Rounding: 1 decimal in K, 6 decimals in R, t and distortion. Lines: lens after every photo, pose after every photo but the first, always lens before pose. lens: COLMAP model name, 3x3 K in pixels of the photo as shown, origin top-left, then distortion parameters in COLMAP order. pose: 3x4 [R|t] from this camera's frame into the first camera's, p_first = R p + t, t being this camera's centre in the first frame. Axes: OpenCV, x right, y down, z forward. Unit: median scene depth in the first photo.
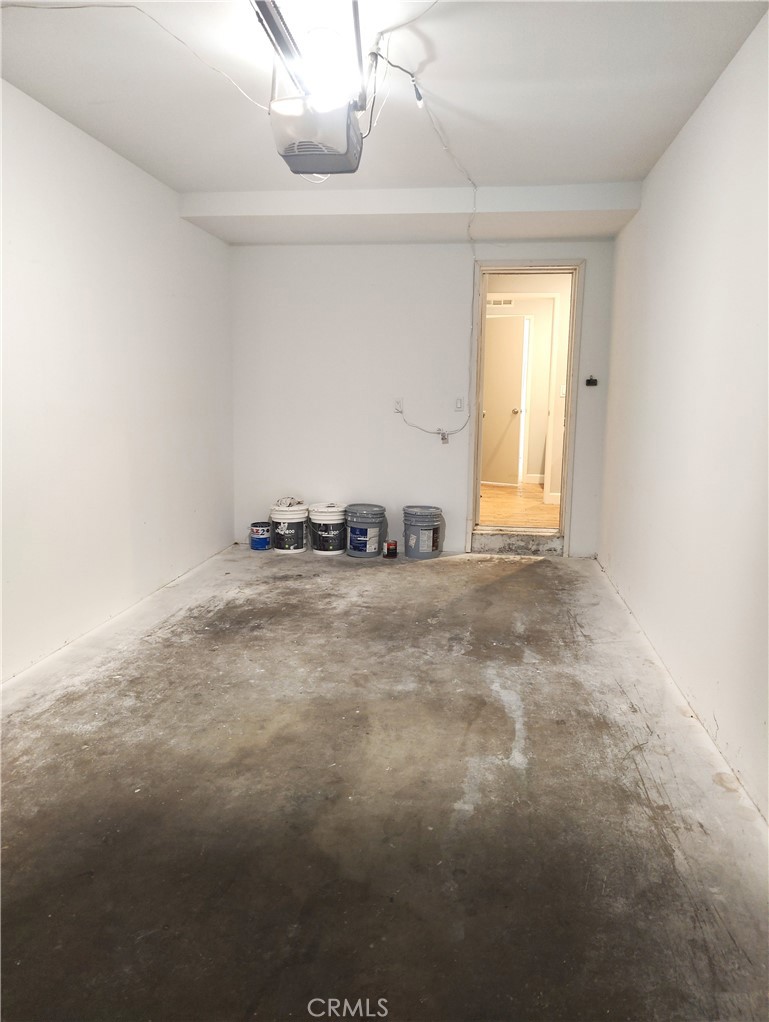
lens RADIAL K [[709.2, 0, 384.9], [0, 709.2, 512.7], [0, 0, 1]] dist [0.019920, -0.023422]
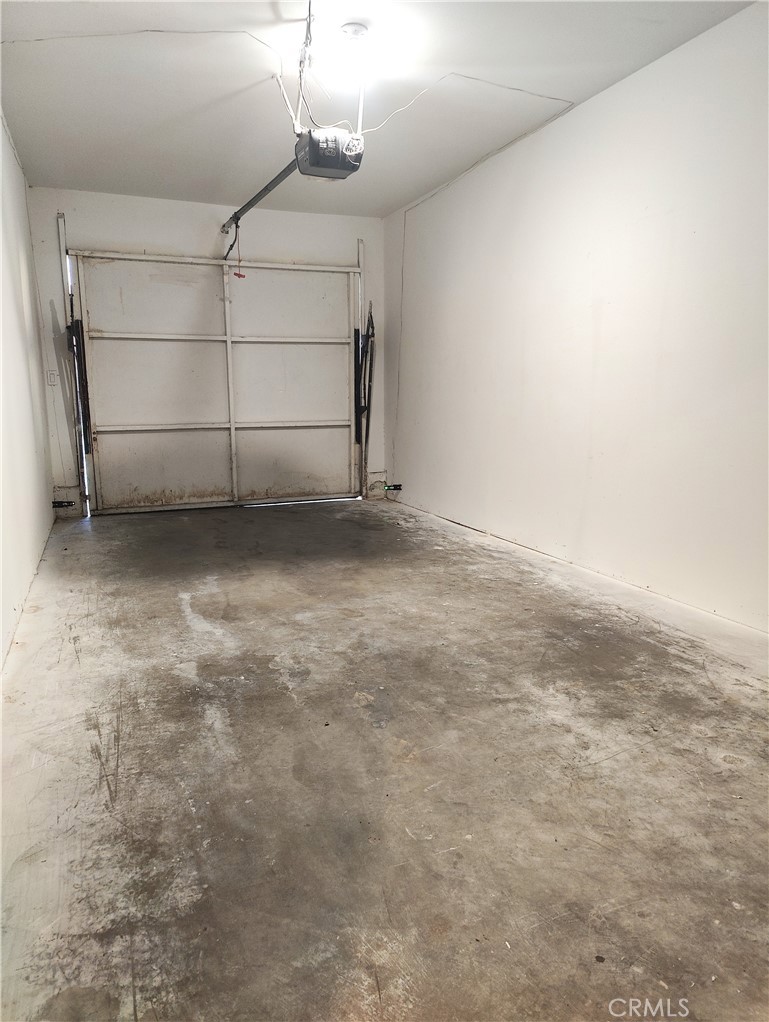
lens RADIAL K [[709.2, 0, 384.0], [0, 709.2, 509.2], [0, 0, 1]] dist [0.019920, -0.023422]
pose [[-0.867658, 0.071601, -0.491979, 0.401495], [-0.090758, 0.950134, 0.298342, -0.209113], [0.488808, 0.303510, -0.817893, 1.751410]]
